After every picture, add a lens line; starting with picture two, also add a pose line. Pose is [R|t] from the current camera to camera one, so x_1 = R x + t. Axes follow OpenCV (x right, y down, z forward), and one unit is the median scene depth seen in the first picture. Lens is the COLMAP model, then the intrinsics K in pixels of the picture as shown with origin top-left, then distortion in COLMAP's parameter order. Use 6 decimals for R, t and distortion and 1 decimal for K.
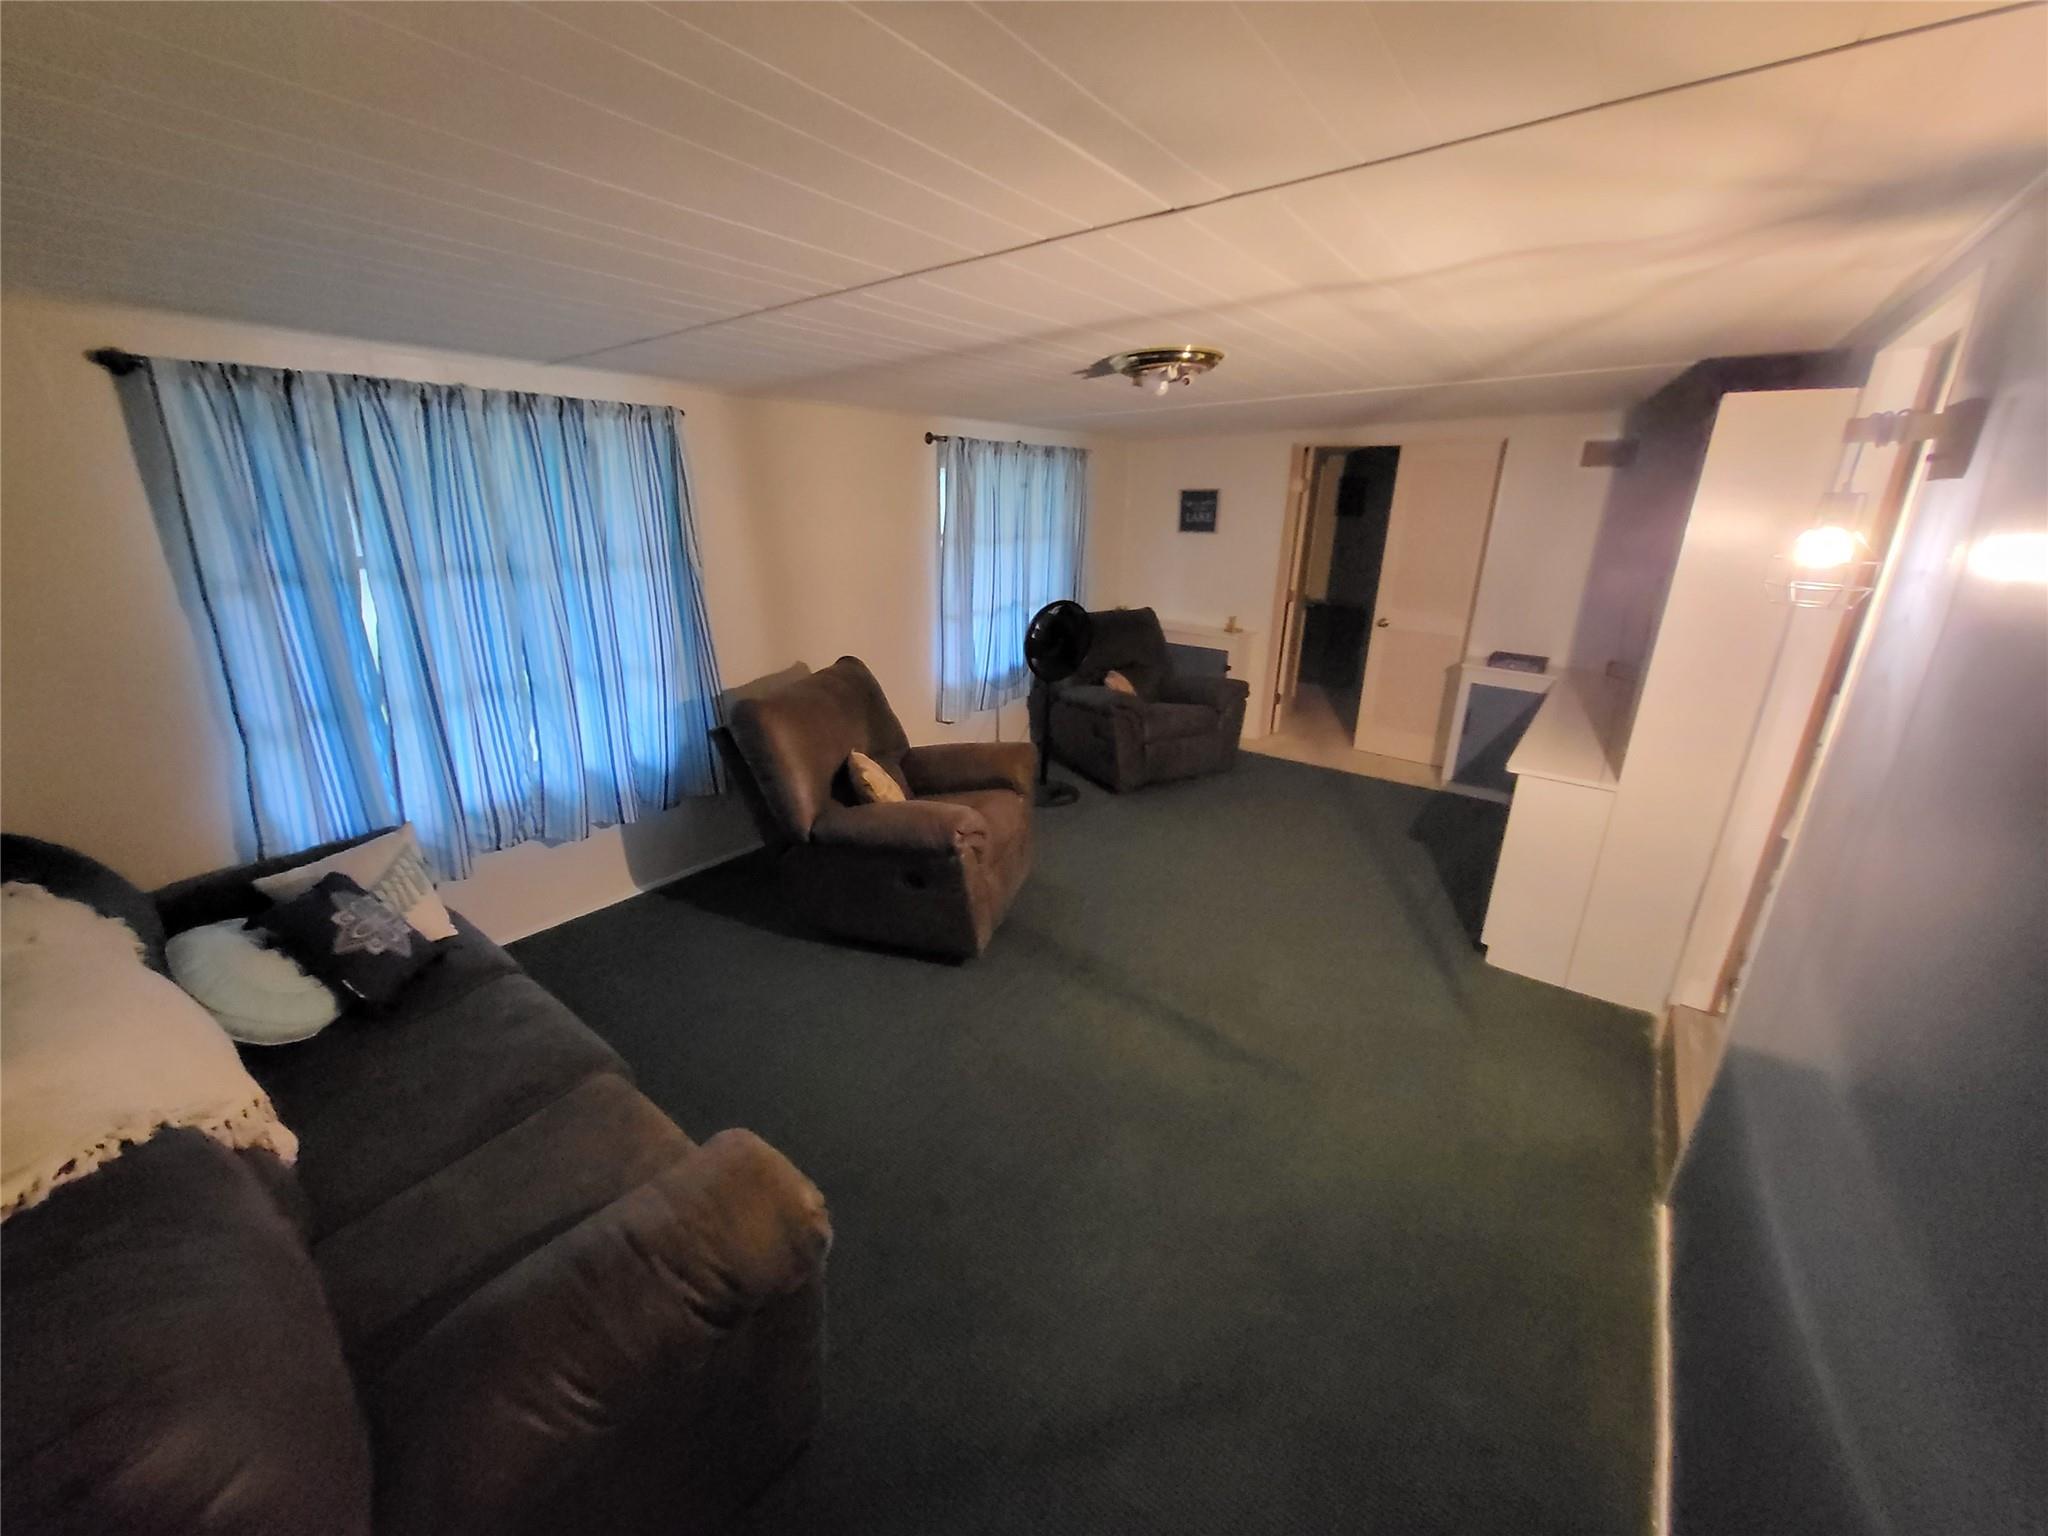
lens RADIAL K [[802.3, 0, 1021.2], [0, 802.3, 764.4], [0, 0, 1]] dist [0.000217, -0.000043]
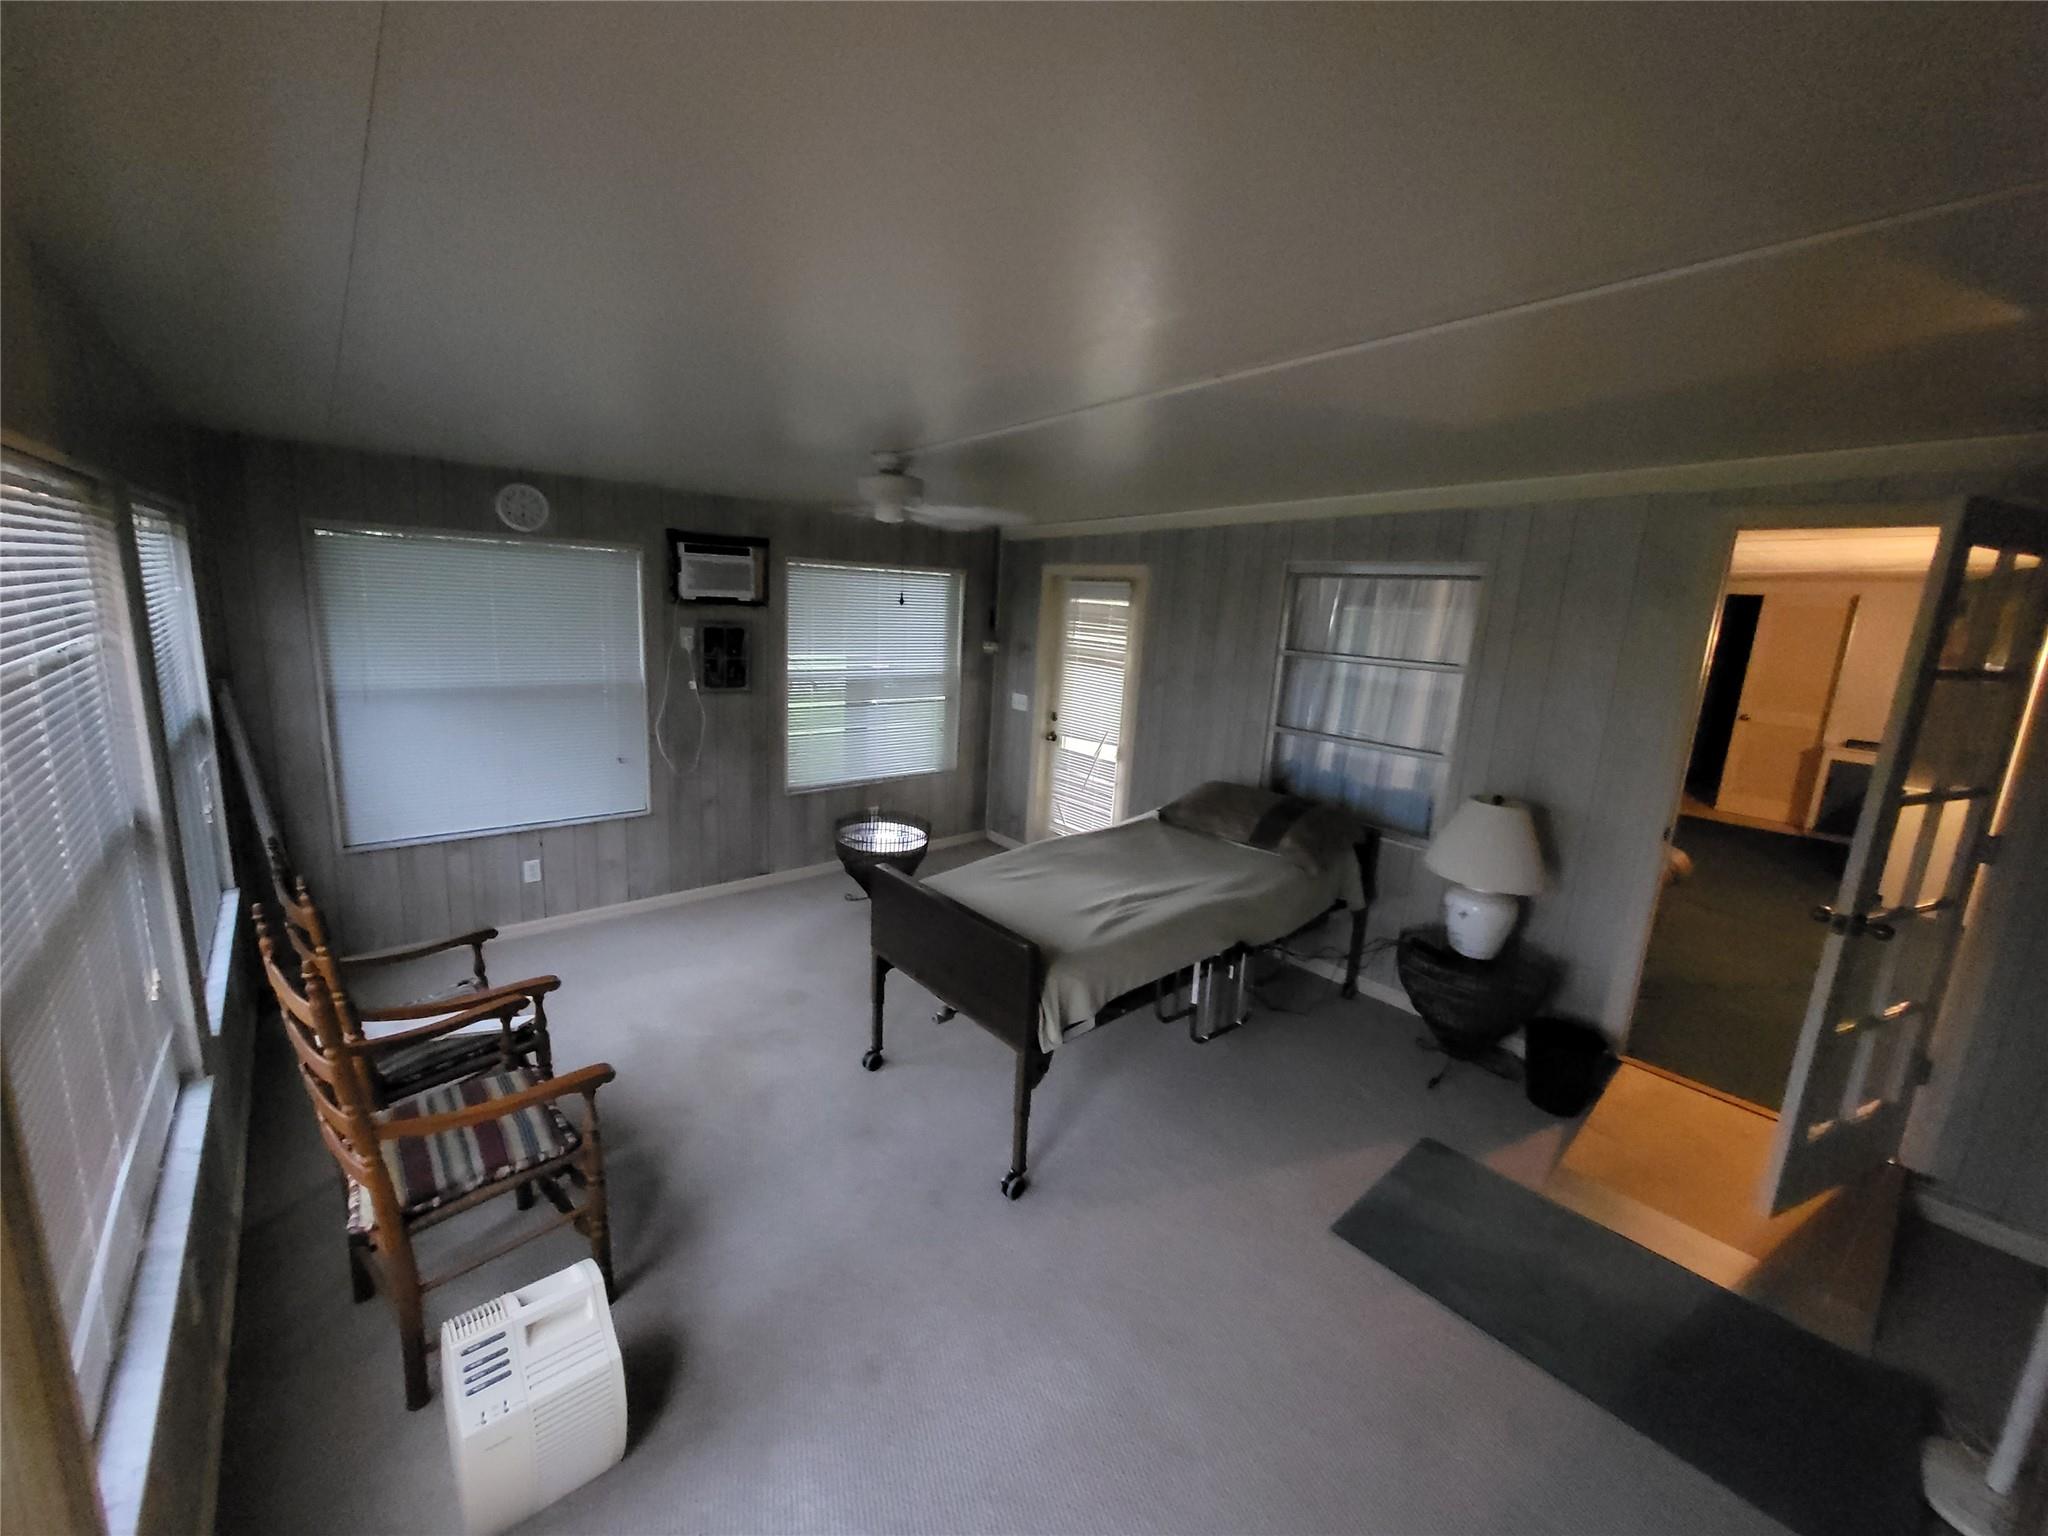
lens RADIAL K [[802.3, 0, 1022.3], [0, 802.3, 761.2], [0, 0, 1]] dist [0.000217, -0.000043]
pose [[0.979423, 0.079928, -0.185314, -0.582092], [-0.102133, 0.988270, -0.113544, 0.210044], [0.174065, 0.130134, 0.976098, -0.643548]]
